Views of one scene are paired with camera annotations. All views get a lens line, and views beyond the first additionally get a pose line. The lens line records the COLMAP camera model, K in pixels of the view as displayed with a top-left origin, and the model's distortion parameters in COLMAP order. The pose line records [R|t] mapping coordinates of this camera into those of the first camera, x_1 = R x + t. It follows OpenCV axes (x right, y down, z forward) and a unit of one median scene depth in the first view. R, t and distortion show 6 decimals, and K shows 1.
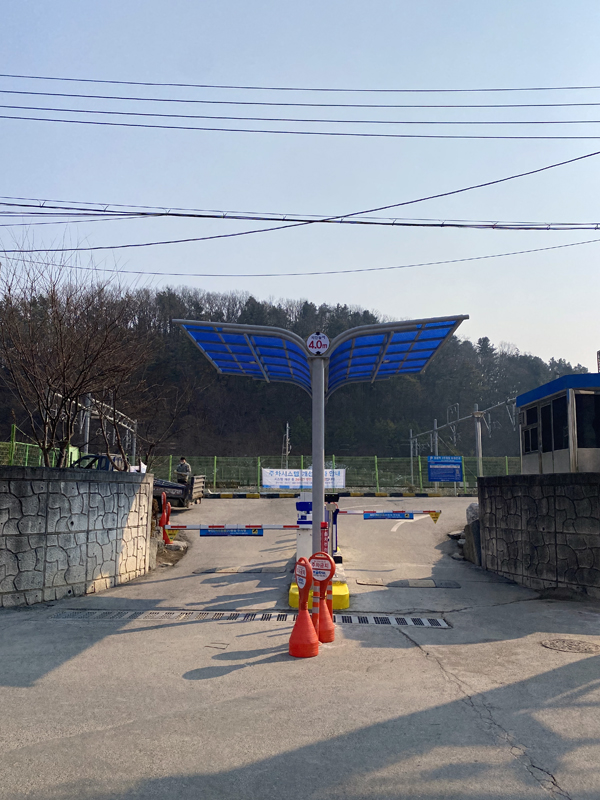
lens RADIAL K [[614.8, 0, 294.7], [0, 614.8, 405.1], [0, 0, 1]] dist [0.029855, -0.005599]
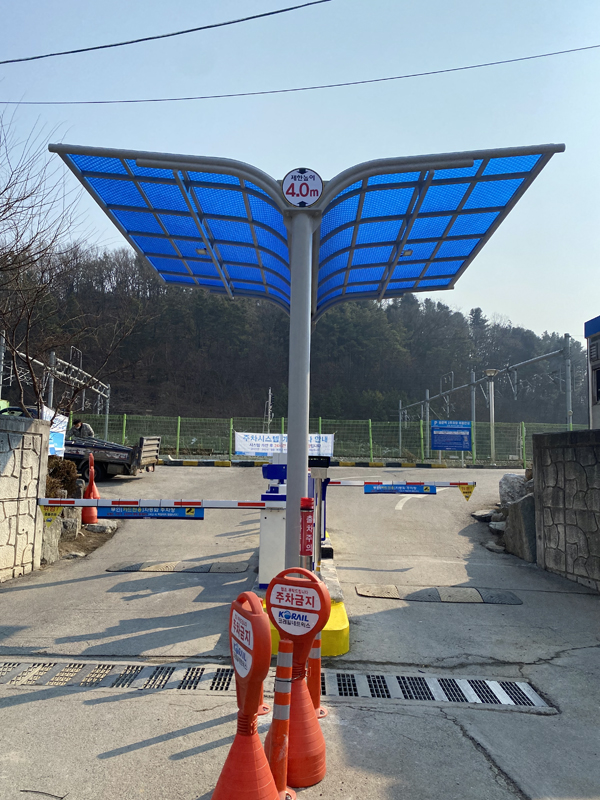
lens RADIAL K [[614.8, 0, 294.7], [0, 614.8, 405.1], [0, 0, 1]] dist [0.029855, -0.005599]
pose [[0.999567, 0.017118, 0.023938, 0.015397], [-0.018114, 0.998953, 0.042003, 0.058374], [-0.023194, -0.042418, 0.998831, 0.313299]]
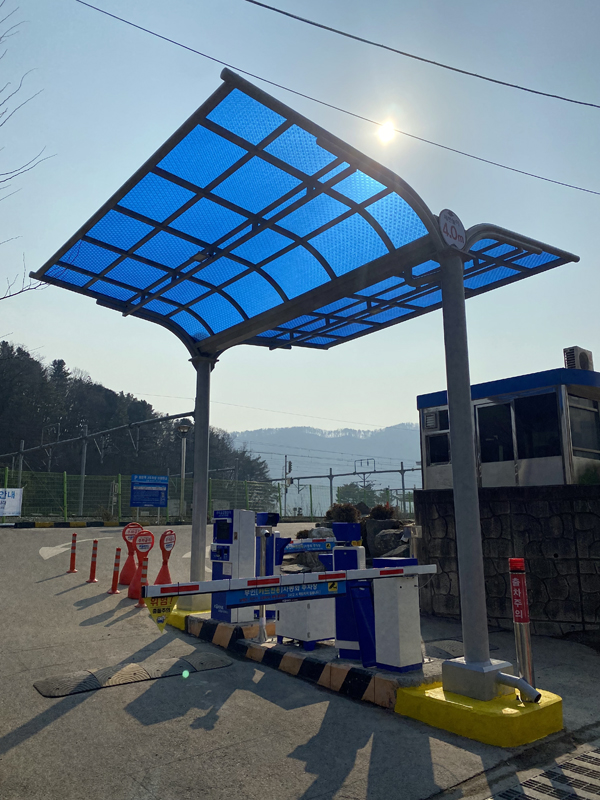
lens RADIAL K [[614.8, 0, 294.7], [0, 614.8, 405.1], [0, 0, 1]] dist [0.029855, -0.005599]
pose [[0.746700, 0.117234, 0.654748, -0.309073], [-0.081897, 0.993060, -0.084411, 0.084940], [-0.660100, 0.009408, 0.751119, 0.510463]]
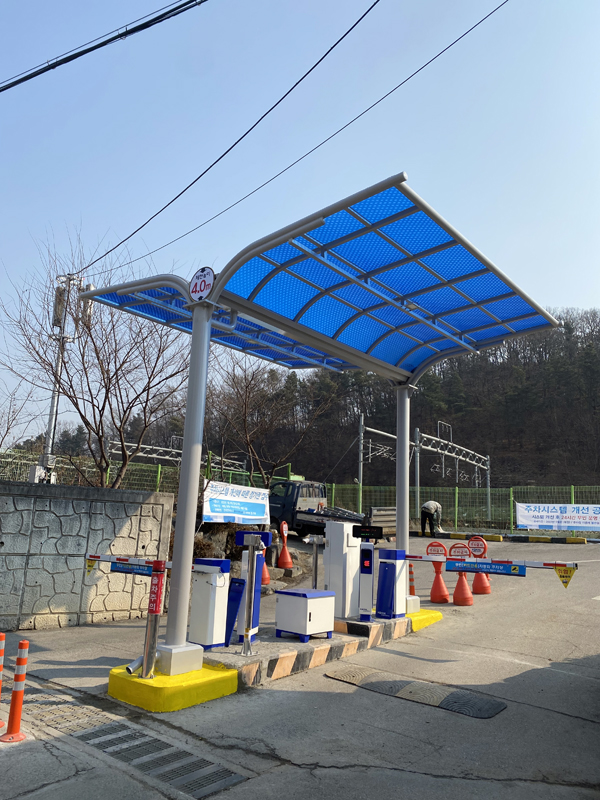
lens RADIAL K [[617.8, 0, 288.2], [0, 617.8, 396.8], [0, 0, 1]] dist [0.005160, 0.003875]
pose [[0.798059, -0.092513, -0.595436, 0.371569], [0.043771, 0.994434, -0.095840, 0.064884], [0.600988, 0.050423, 0.797666, 0.401545]]
